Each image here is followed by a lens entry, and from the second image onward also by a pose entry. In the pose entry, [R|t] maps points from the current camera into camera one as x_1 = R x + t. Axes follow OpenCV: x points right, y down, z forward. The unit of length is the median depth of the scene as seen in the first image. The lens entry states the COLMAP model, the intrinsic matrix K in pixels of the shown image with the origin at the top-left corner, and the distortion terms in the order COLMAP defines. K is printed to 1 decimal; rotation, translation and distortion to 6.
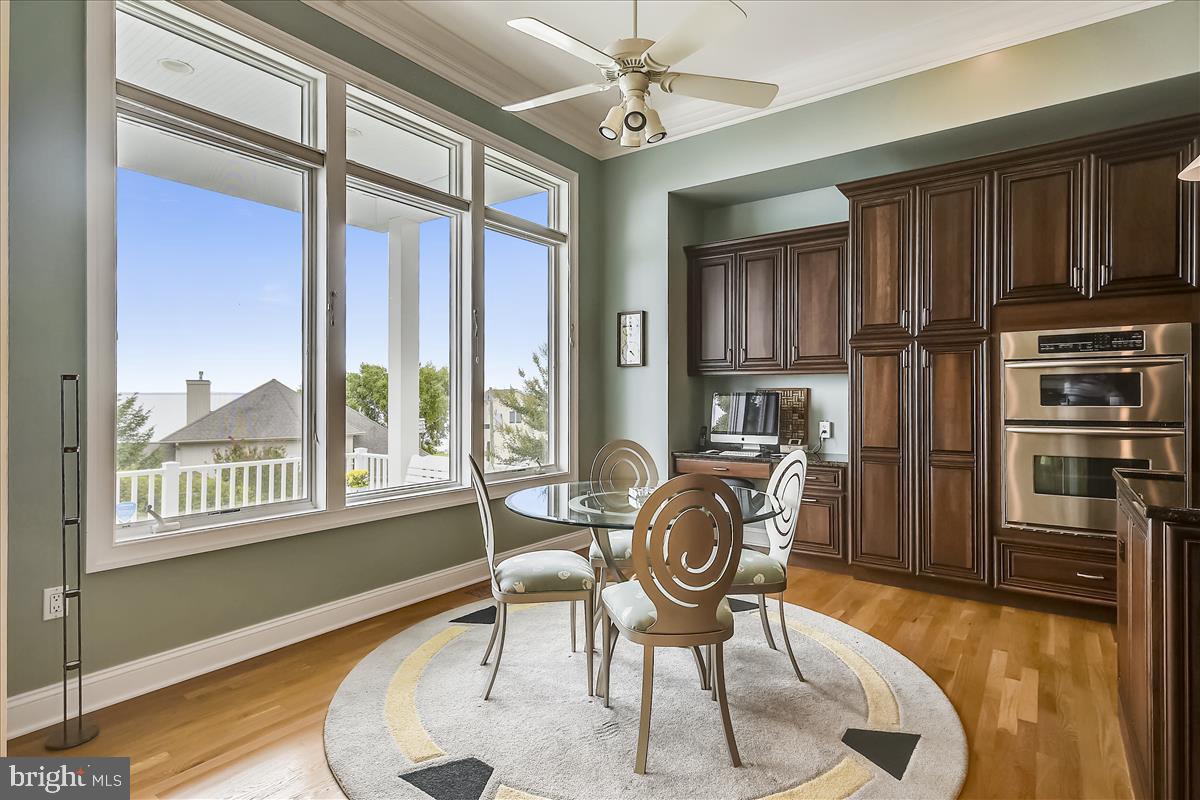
lens RADIAL K [[602.1, 0, 599.7], [0, 602.1, 395.9], [0, 0, 1]] dist [0.002827, 0.001056]
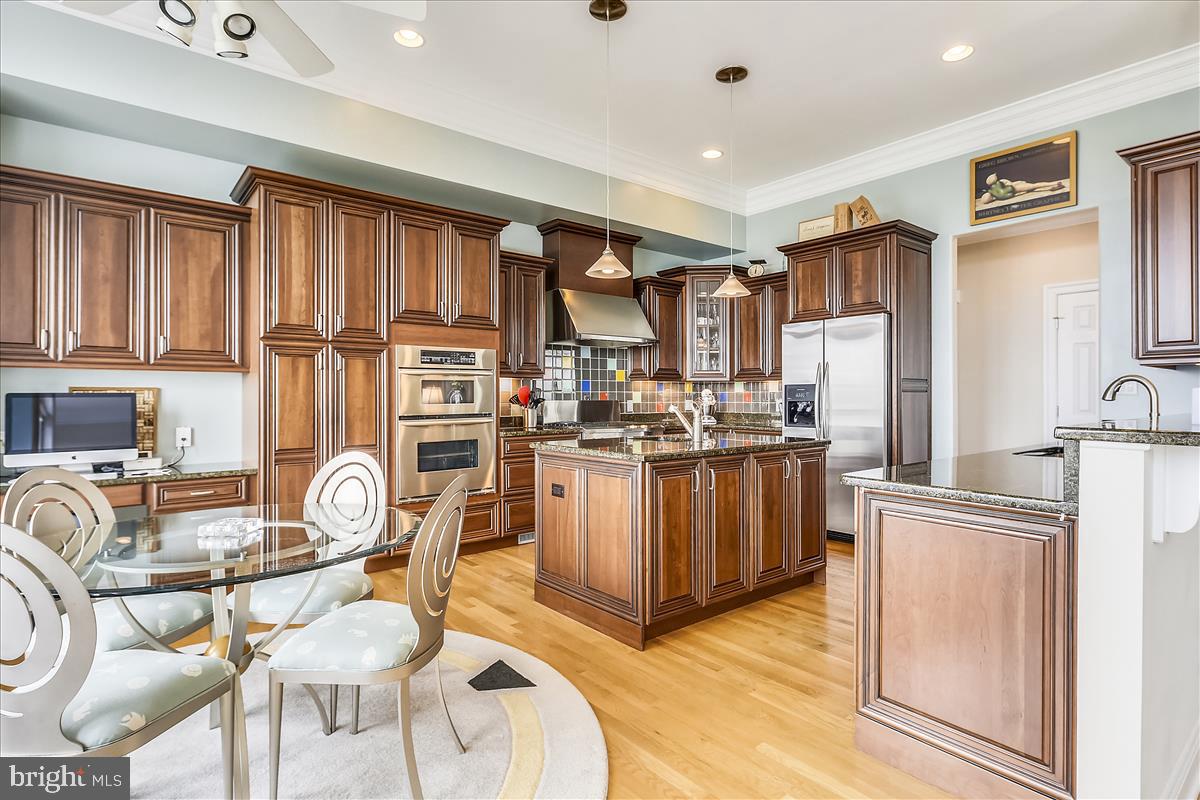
lens RADIAL K [[602.1, 0, 596.2], [0, 602.1, 398.0], [0, 0, 1]] dist [0.002827, 0.001056]
pose [[0.263920, -0.000436, 0.964544, -0.377206], [0.003700, 0.999993, -0.000561, 0.004673], [-0.964537, 0.003717, 0.263920, 0.271699]]
